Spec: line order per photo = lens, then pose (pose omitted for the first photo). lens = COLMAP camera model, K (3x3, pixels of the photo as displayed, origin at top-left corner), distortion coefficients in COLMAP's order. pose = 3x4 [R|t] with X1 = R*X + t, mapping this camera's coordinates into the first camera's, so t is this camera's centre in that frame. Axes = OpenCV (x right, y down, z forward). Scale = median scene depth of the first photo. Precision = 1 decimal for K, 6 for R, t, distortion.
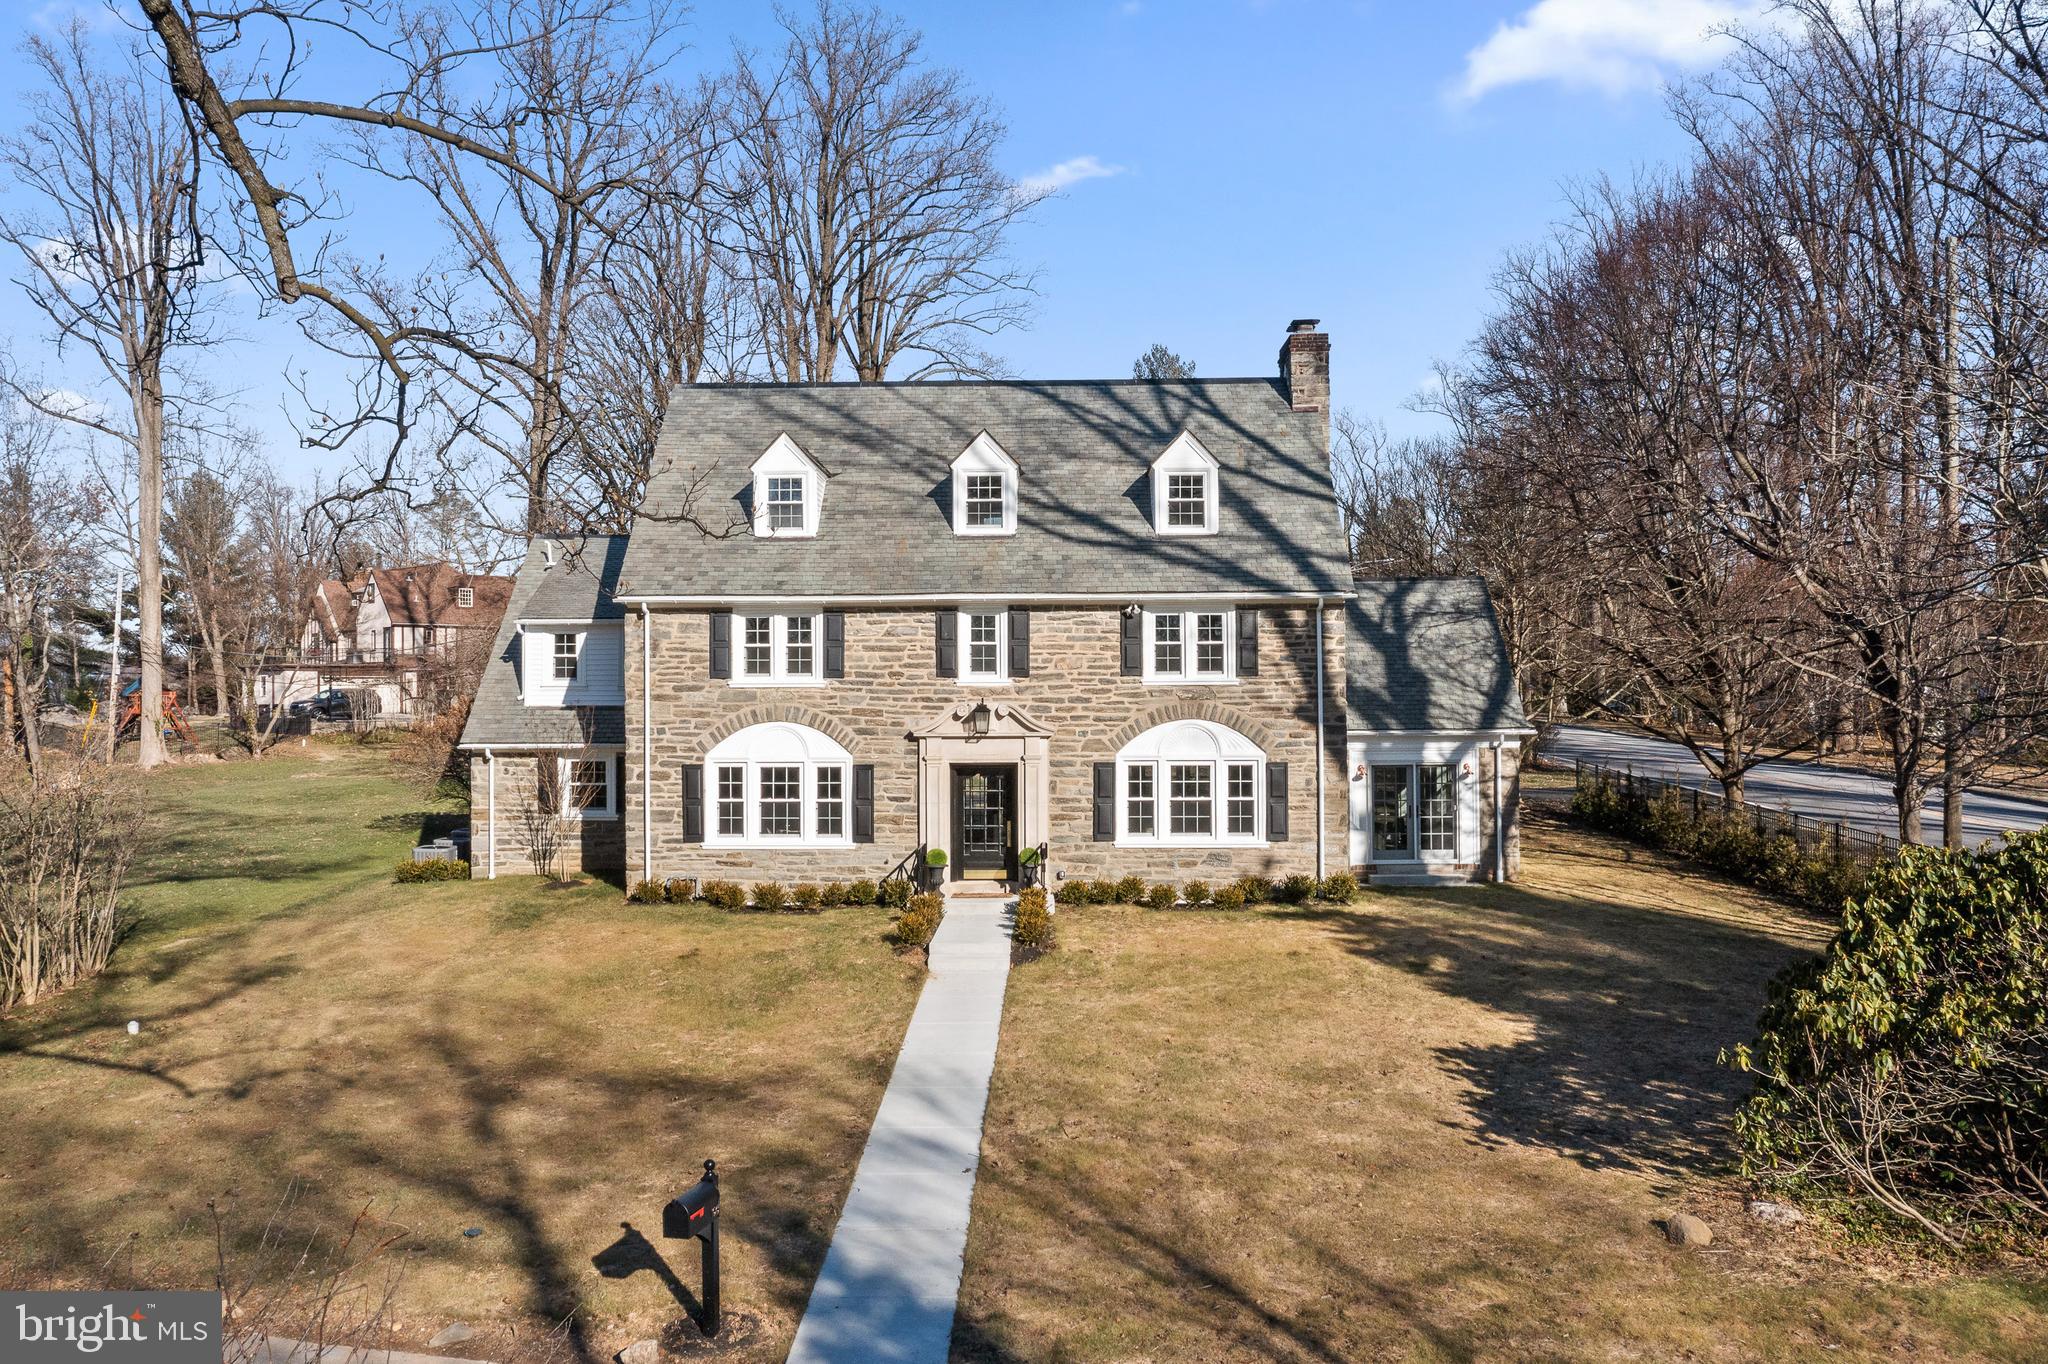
lens RADIAL K [[1616.6, 0, 1028.1], [0, 1616.6, 697.8], [0, 0, 1]] dist [-0.005523, -0.005106]
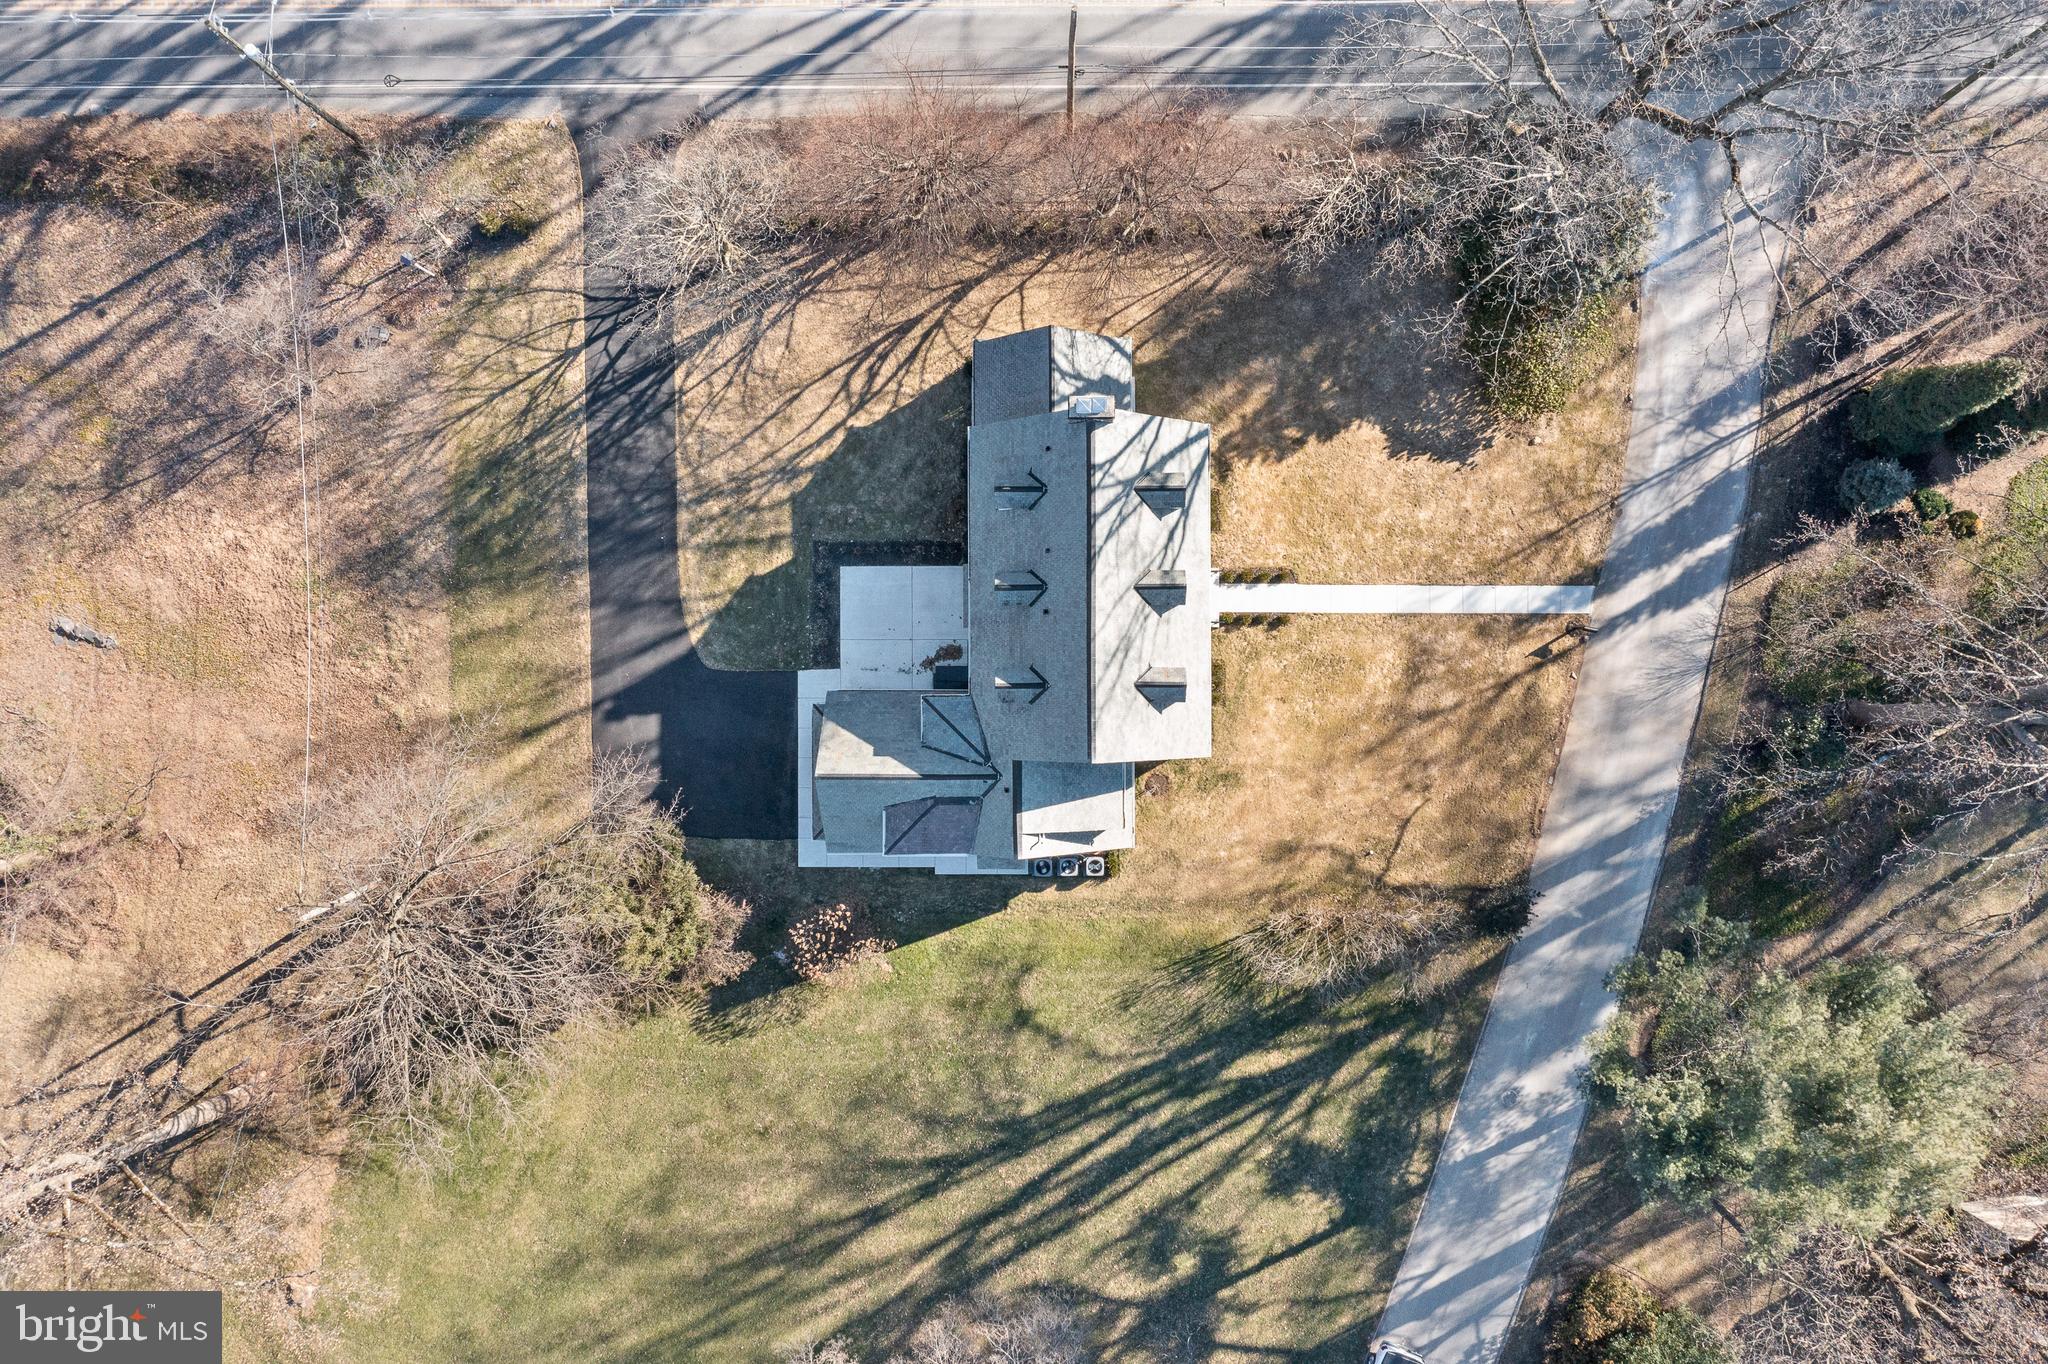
lens RADIAL K [[1616.6, 0, 1020.5], [0, 1616.6, 681.2], [0, 0, 1]] dist [-0.005523, -0.005106]
pose [[-0.025331, -0.999667, 0.004985, -0.158048], [0.006578, 0.004820, 0.999967, -2.281779], [-0.999657, 0.025363, 0.006453, 1.248326]]
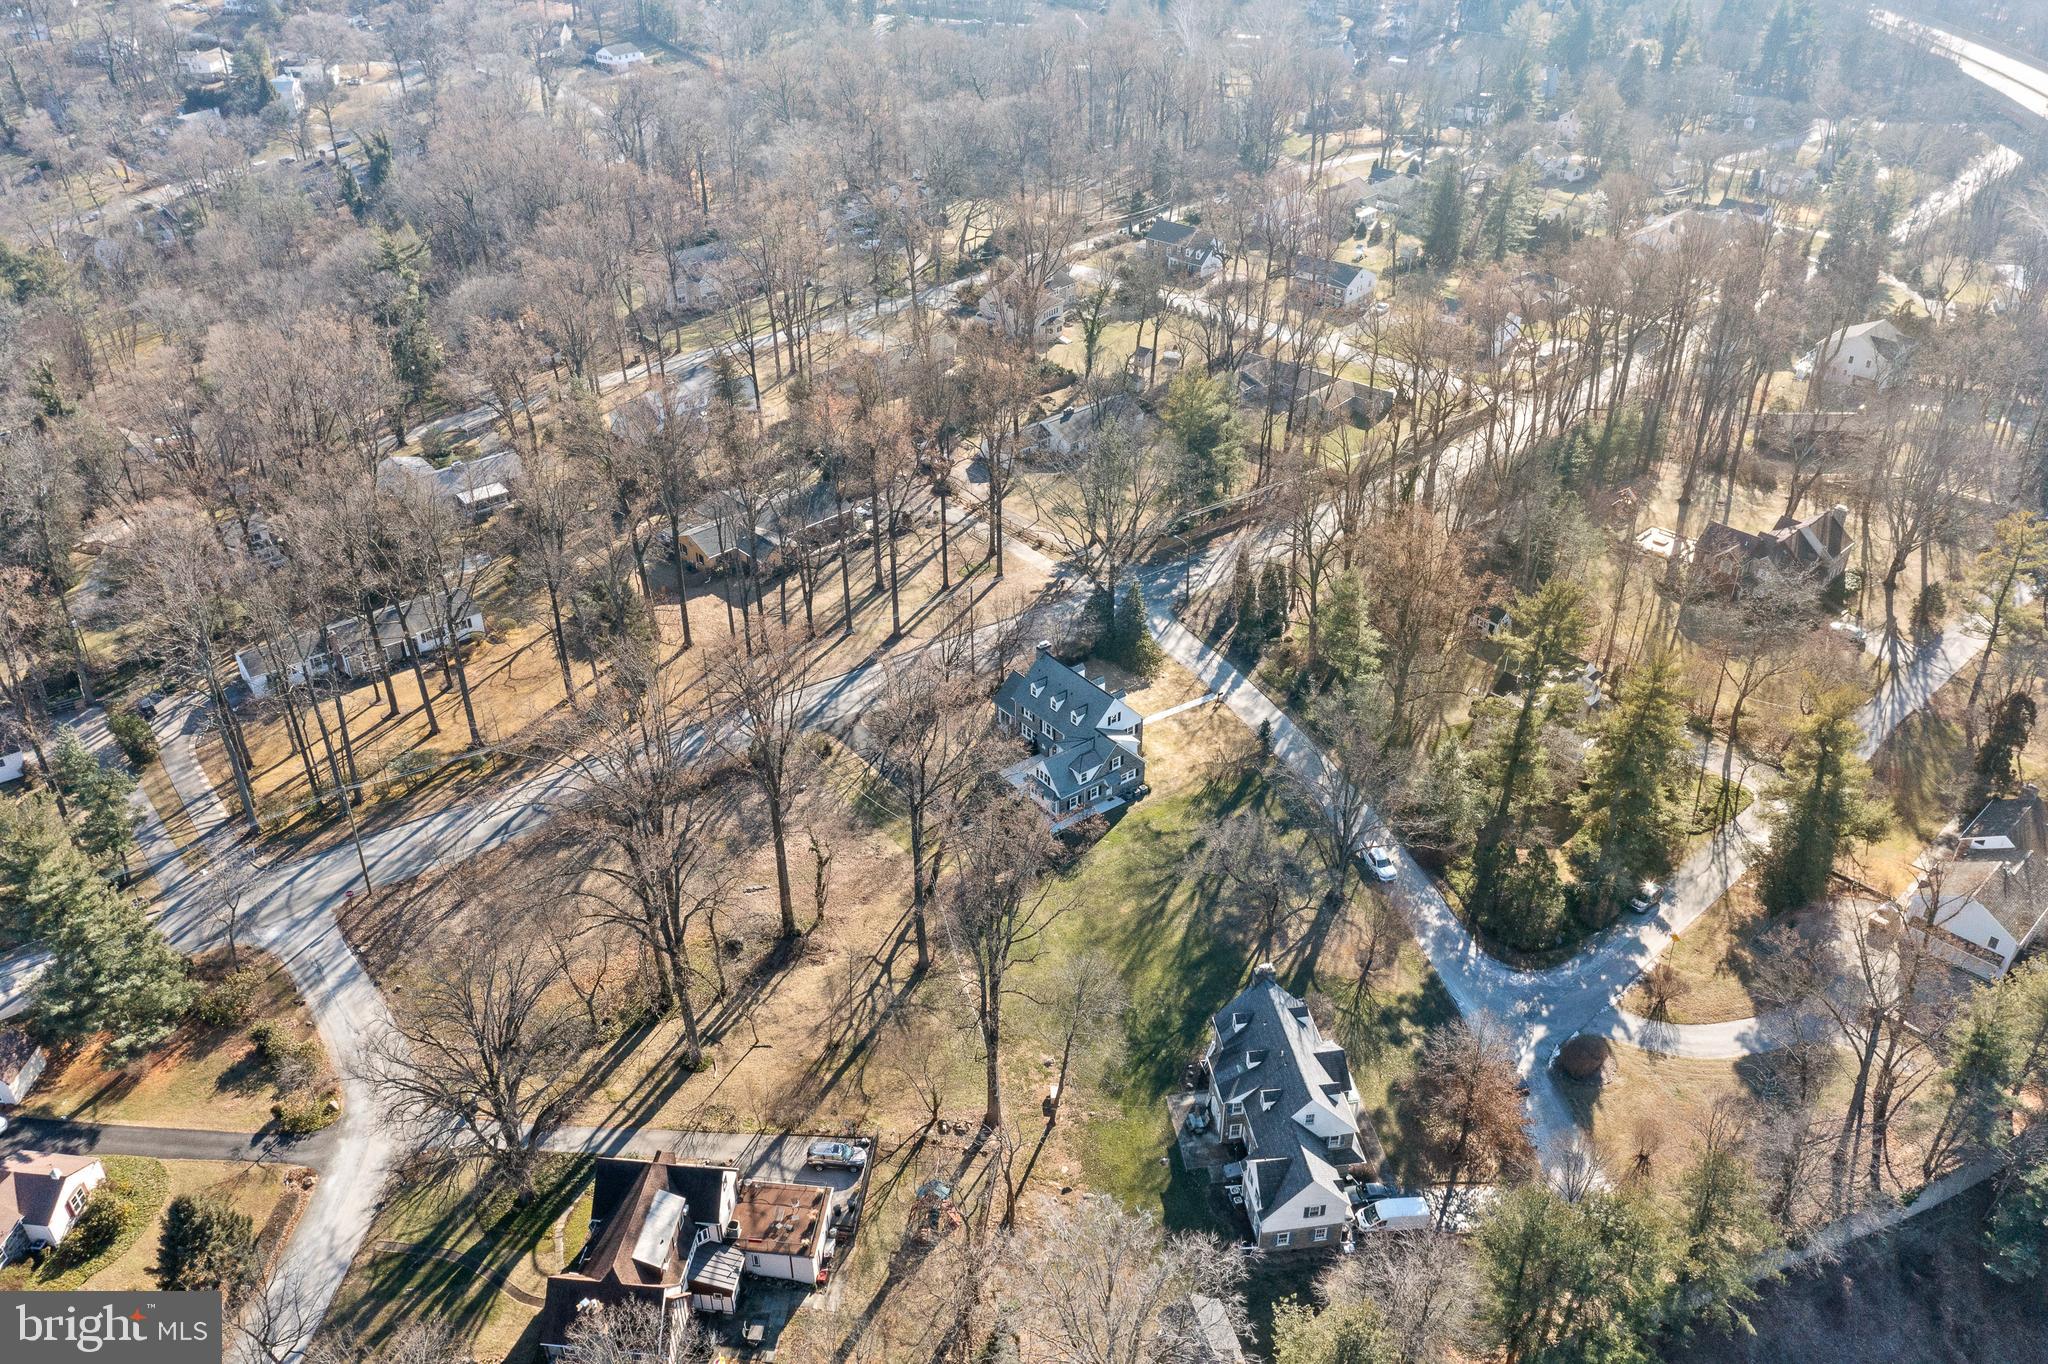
lens RADIAL K [[1616.6, 0, 1024.0], [0, 1616.6, 678.8], [0, 0, 1]] dist [-0.005523, -0.005106]
pose [[-0.616343, -0.423202, 0.664094, -4.191852], [-0.013299, 0.848792, 0.528560, -3.610669], [-0.787365, 0.316942, -0.528775, 4.761642]]
